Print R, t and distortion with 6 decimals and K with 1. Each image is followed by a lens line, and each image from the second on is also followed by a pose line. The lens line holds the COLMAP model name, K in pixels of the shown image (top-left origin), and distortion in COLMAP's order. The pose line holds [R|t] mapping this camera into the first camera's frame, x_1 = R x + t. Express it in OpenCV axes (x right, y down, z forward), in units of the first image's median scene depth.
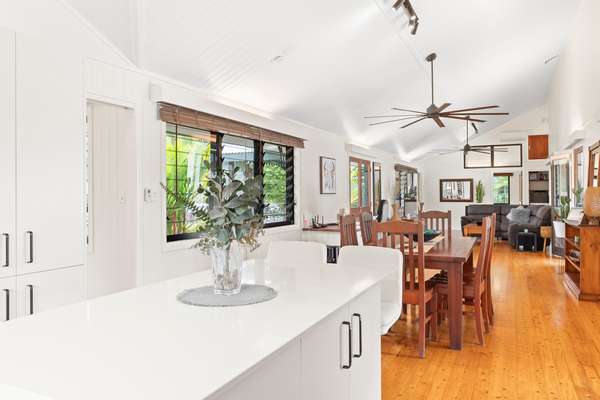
lens RADIAL K [[440.8, 0, 300.0], [0, 440.8, 200.0], [0, 0, 1]] dist [-0.000700, -0.000121]
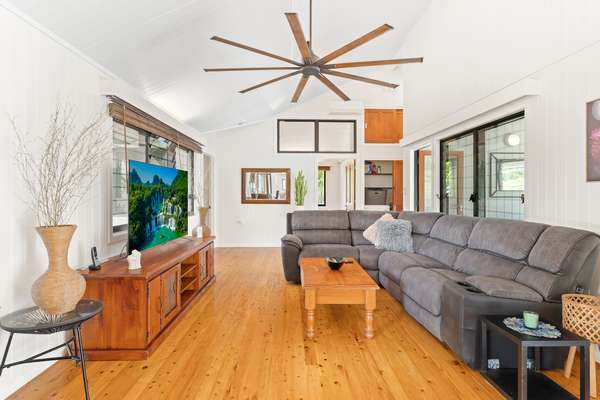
lens RADIAL K [[331.6, 0, 300.0], [0, 331.6, 200.0], [0, 0, 1]] dist [0.042699, 0.000157]
pose [[0.890234, 0.002861, 0.455495, 0.186759], [-0.005886, 0.999969, 0.005222, -0.004034], [-0.455466, -0.007330, 0.890223, 0.571632]]
